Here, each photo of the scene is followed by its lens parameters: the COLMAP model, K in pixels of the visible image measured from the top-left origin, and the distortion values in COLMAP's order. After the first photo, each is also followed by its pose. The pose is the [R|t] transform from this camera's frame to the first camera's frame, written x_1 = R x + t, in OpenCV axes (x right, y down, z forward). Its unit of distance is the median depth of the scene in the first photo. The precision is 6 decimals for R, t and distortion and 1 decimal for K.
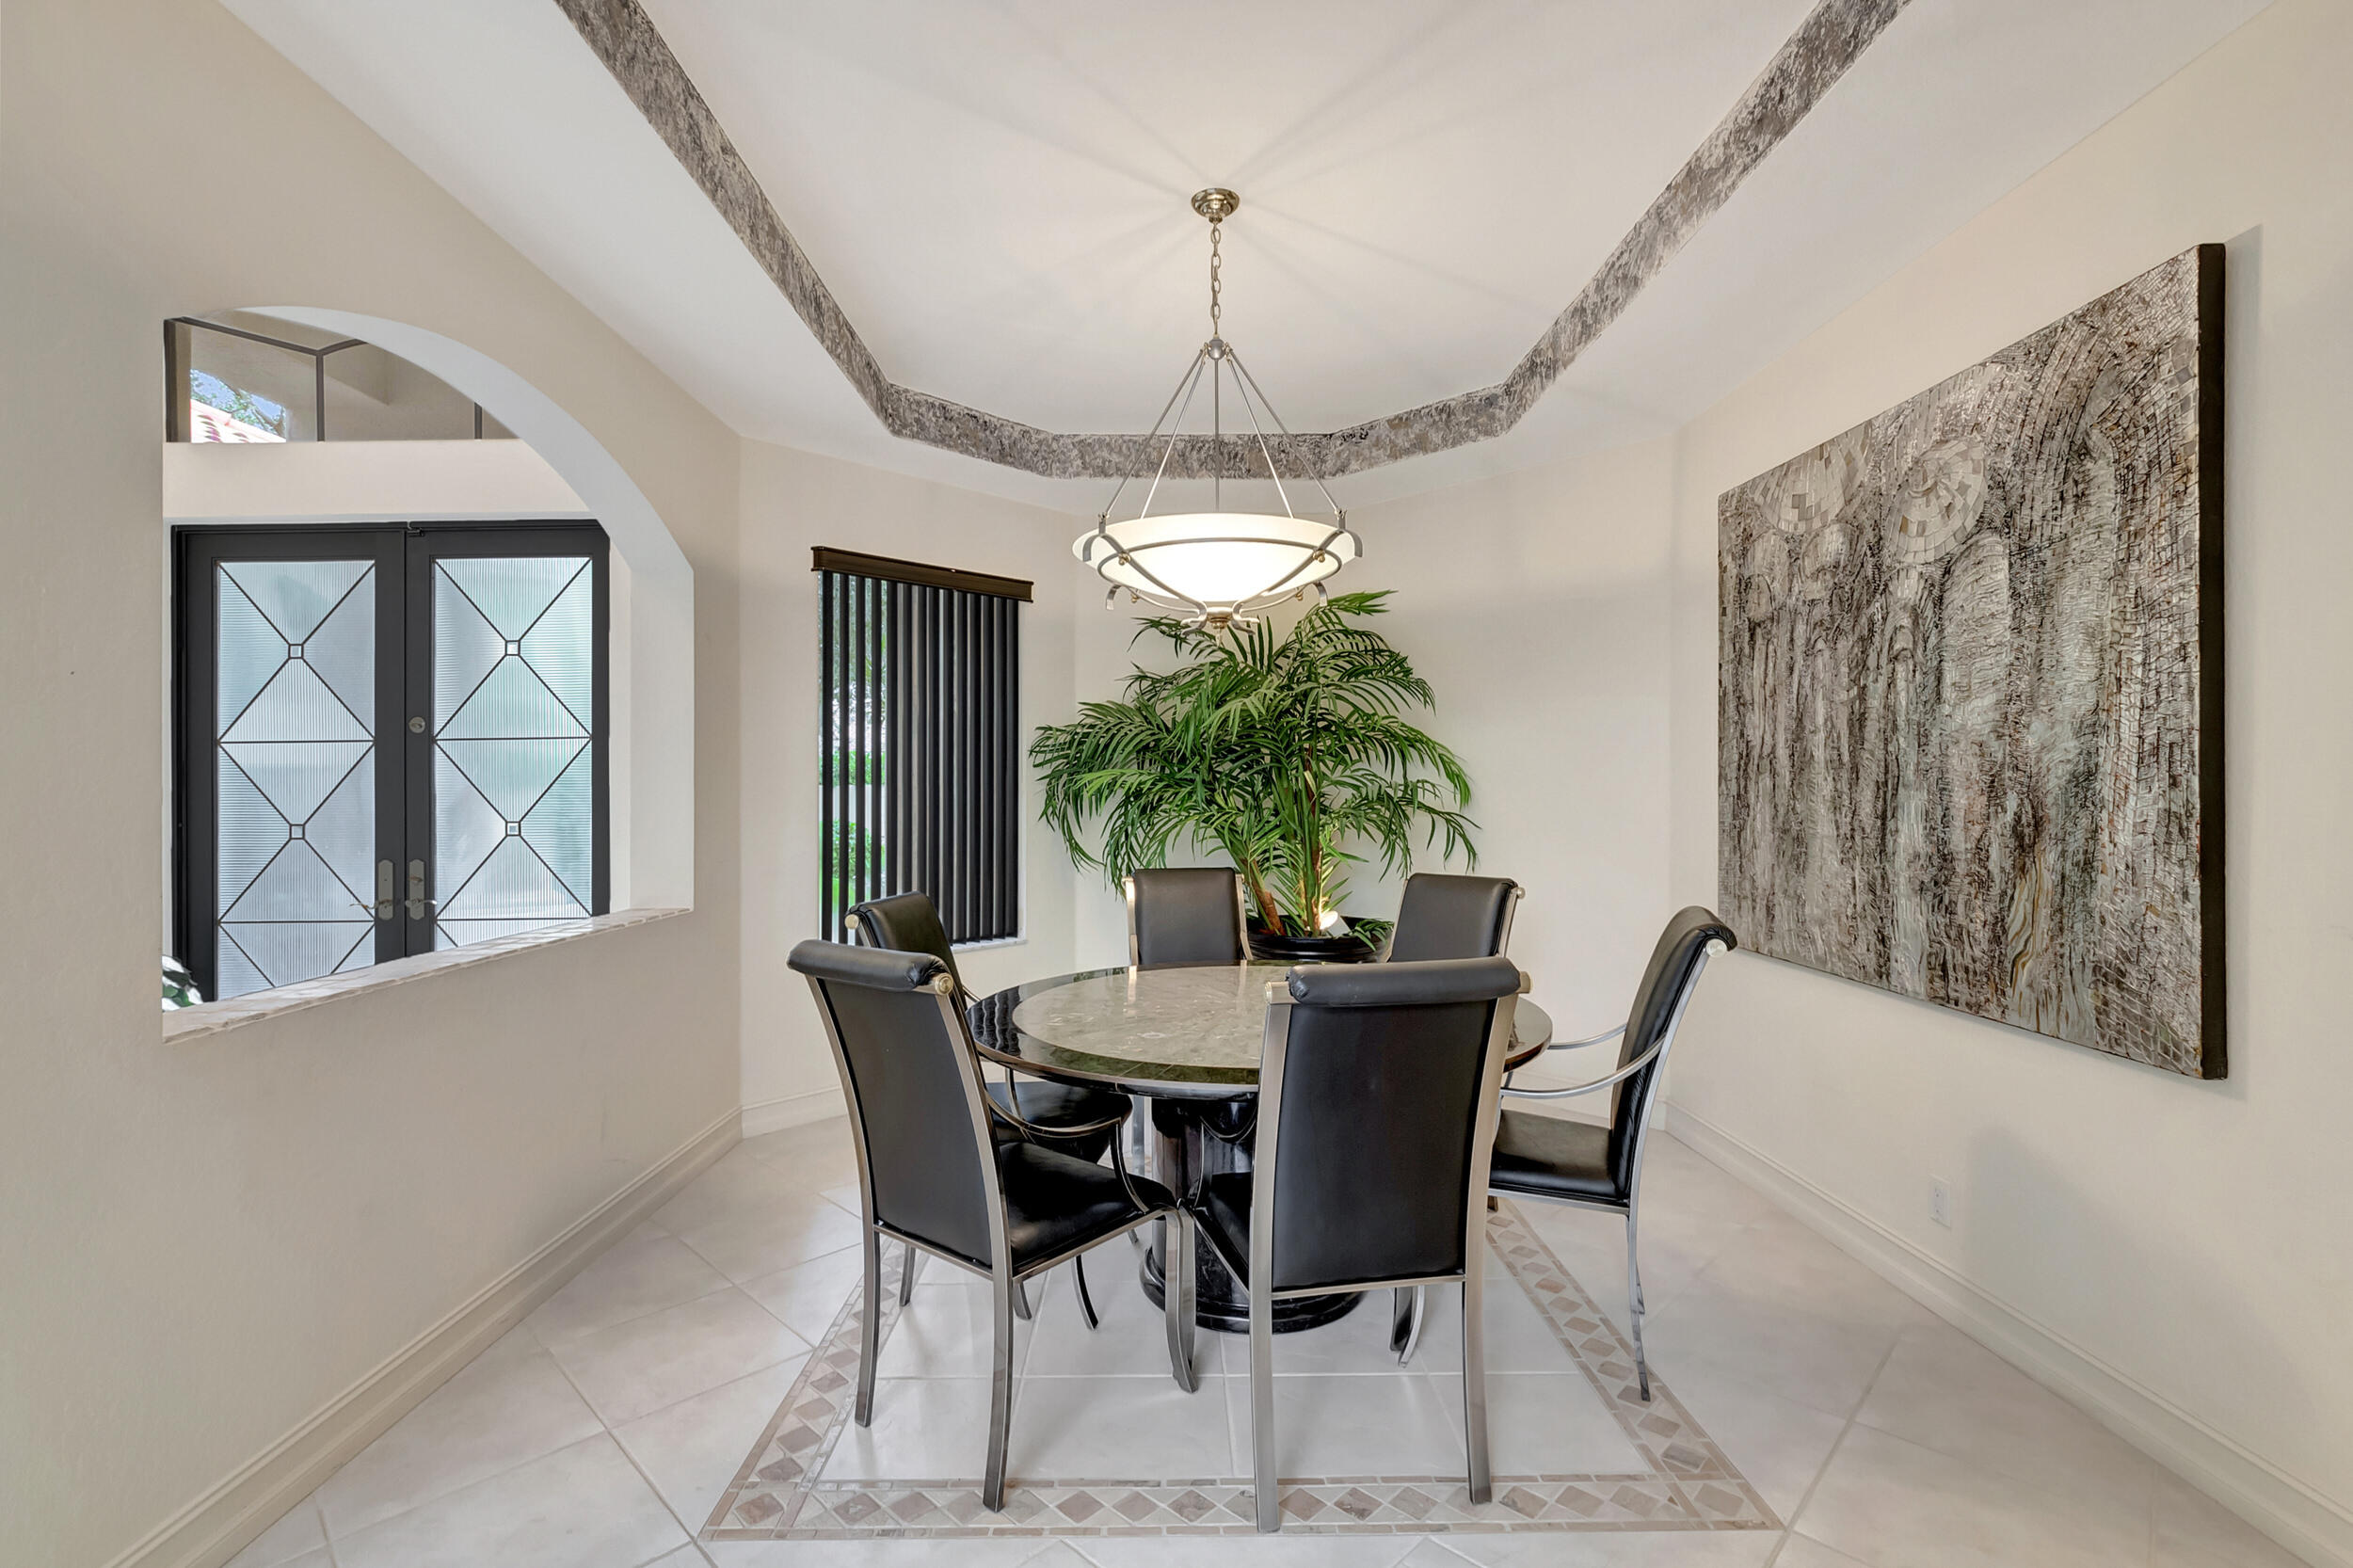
lens RADIAL K [[1055.5, 0, 1172.2], [0, 1055.5, 798.8], [0, 0, 1]] dist [0.002395, -0.003964]
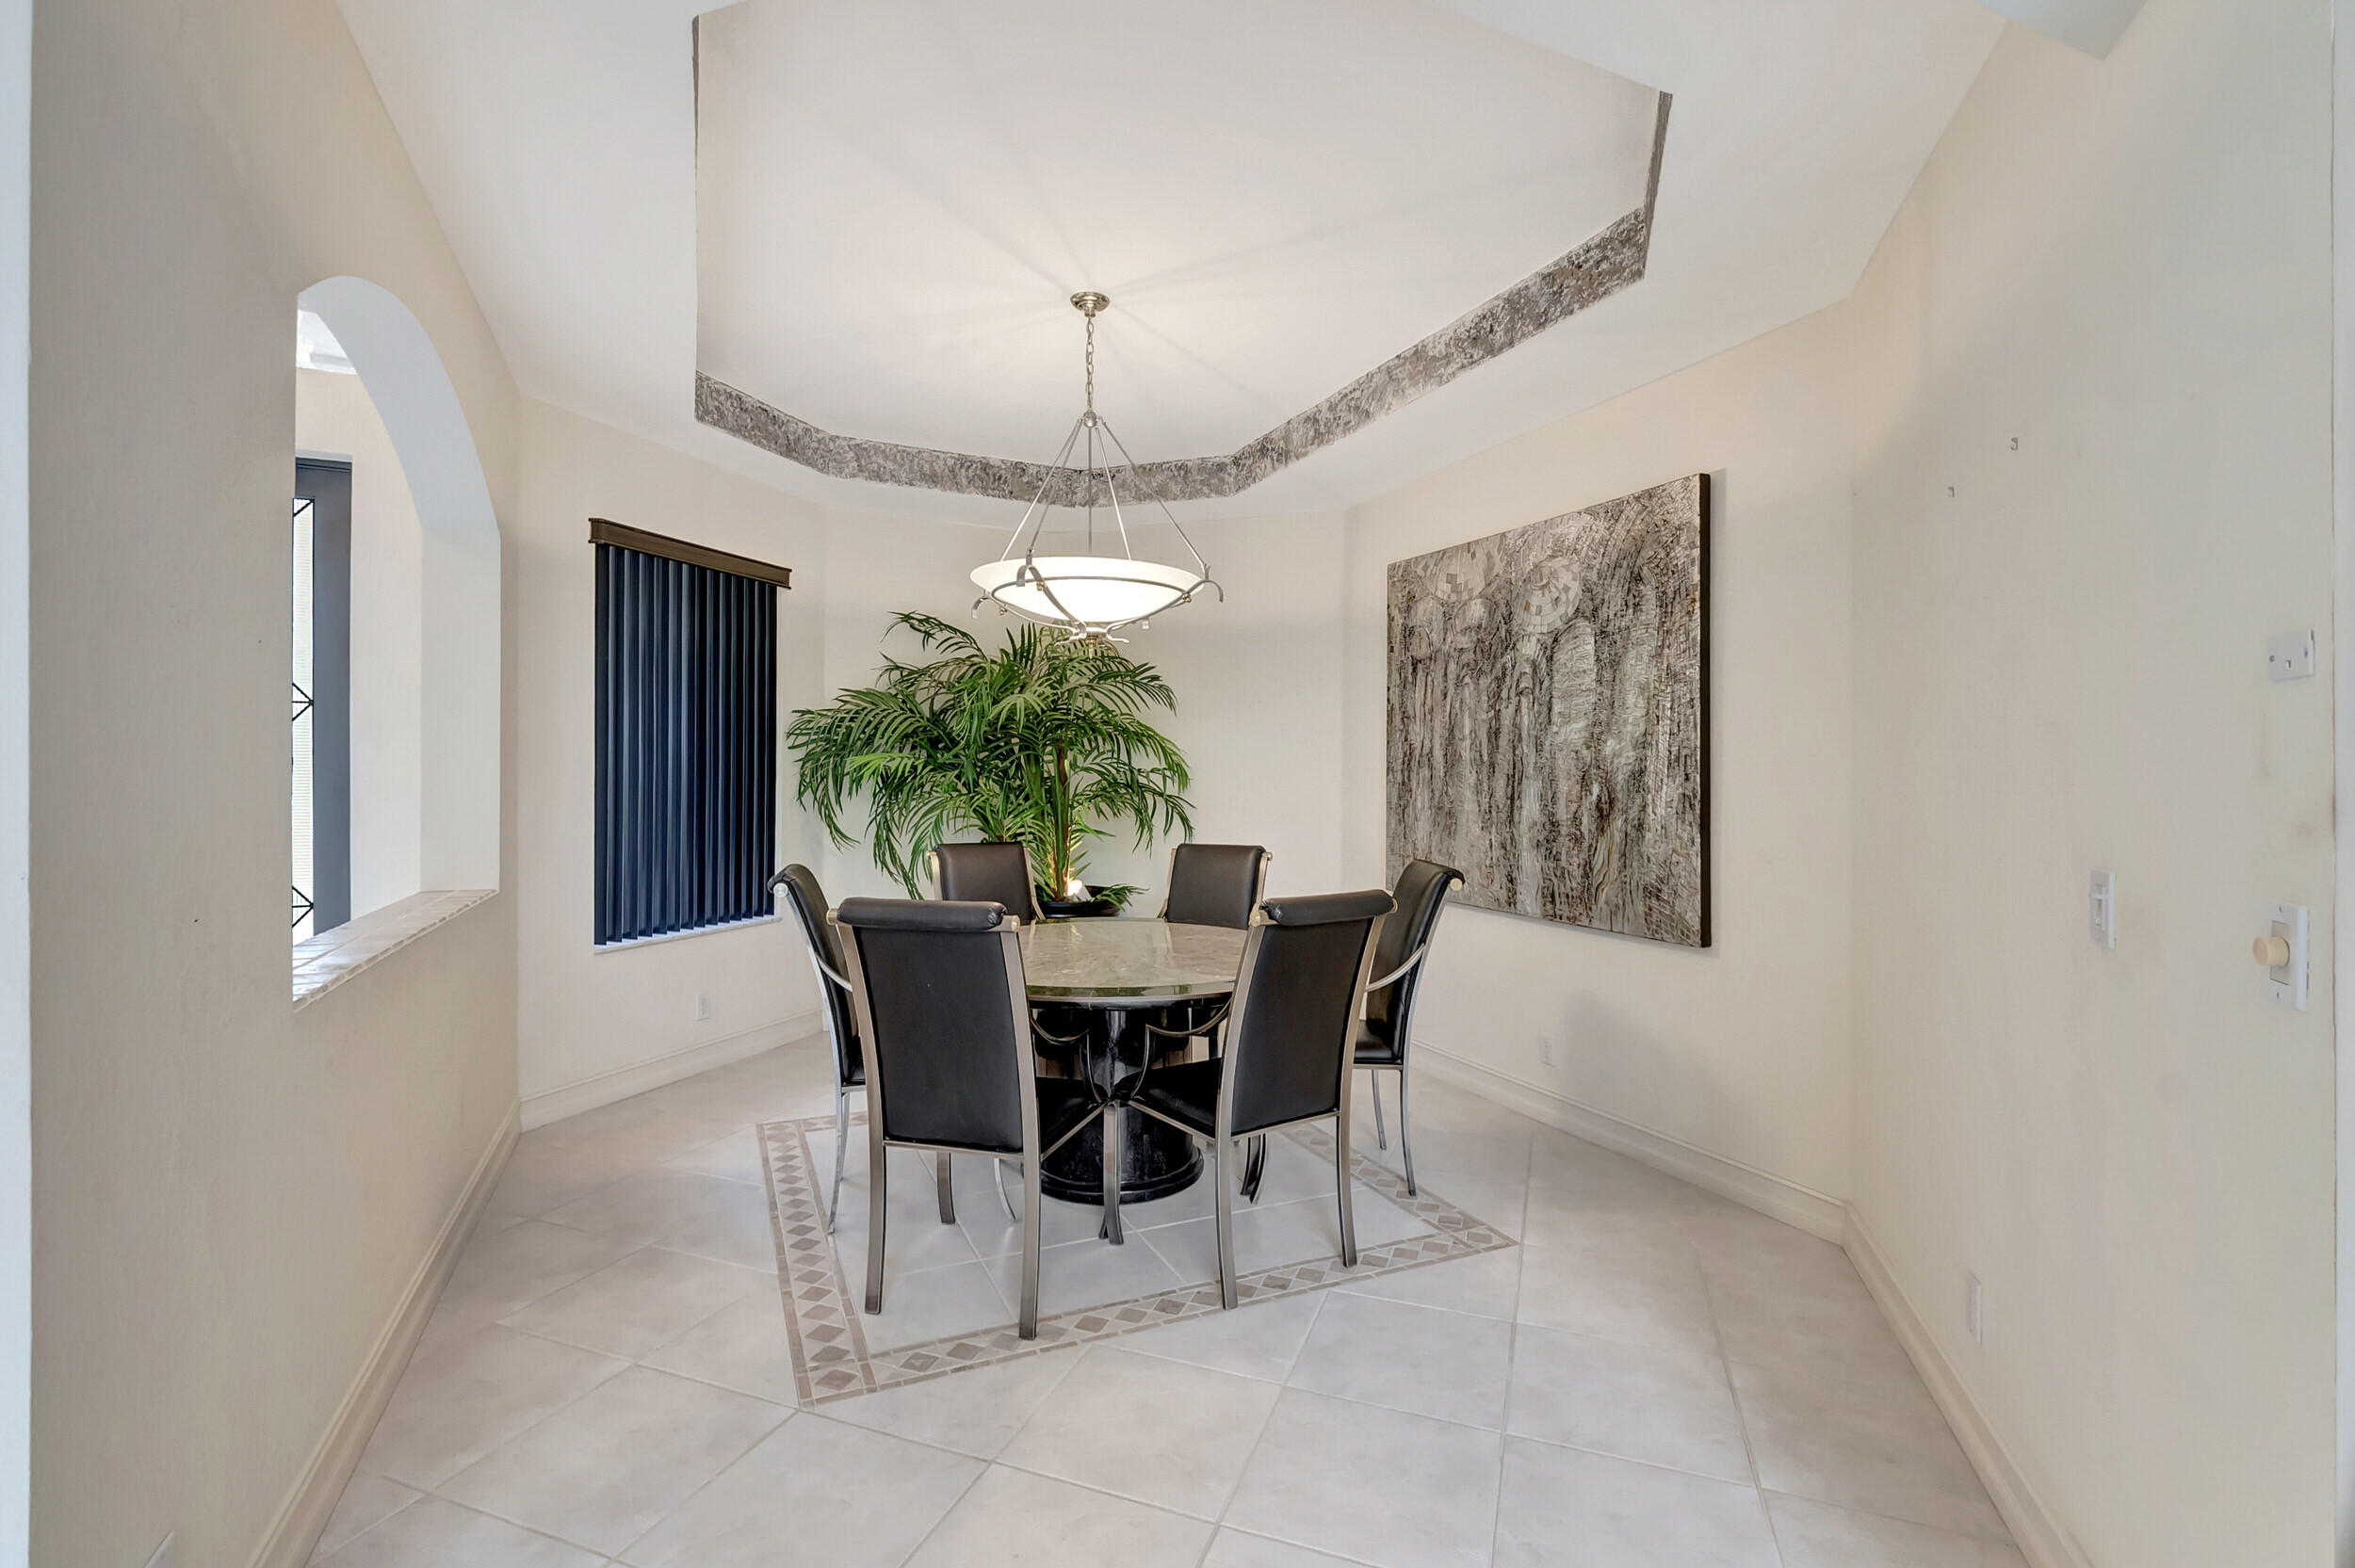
lens RADIAL K [[1056.3, 0, 1172.2], [0, 1056.3, 764.7], [0, 0, 1]] dist [0.002395, -0.003964]
pose [[0.910777, 0.017325, 0.412535, -0.374490], [-0.009944, 0.999750, -0.020030, 0.004229], [-0.412779, 0.014141, 0.910721, -0.162488]]
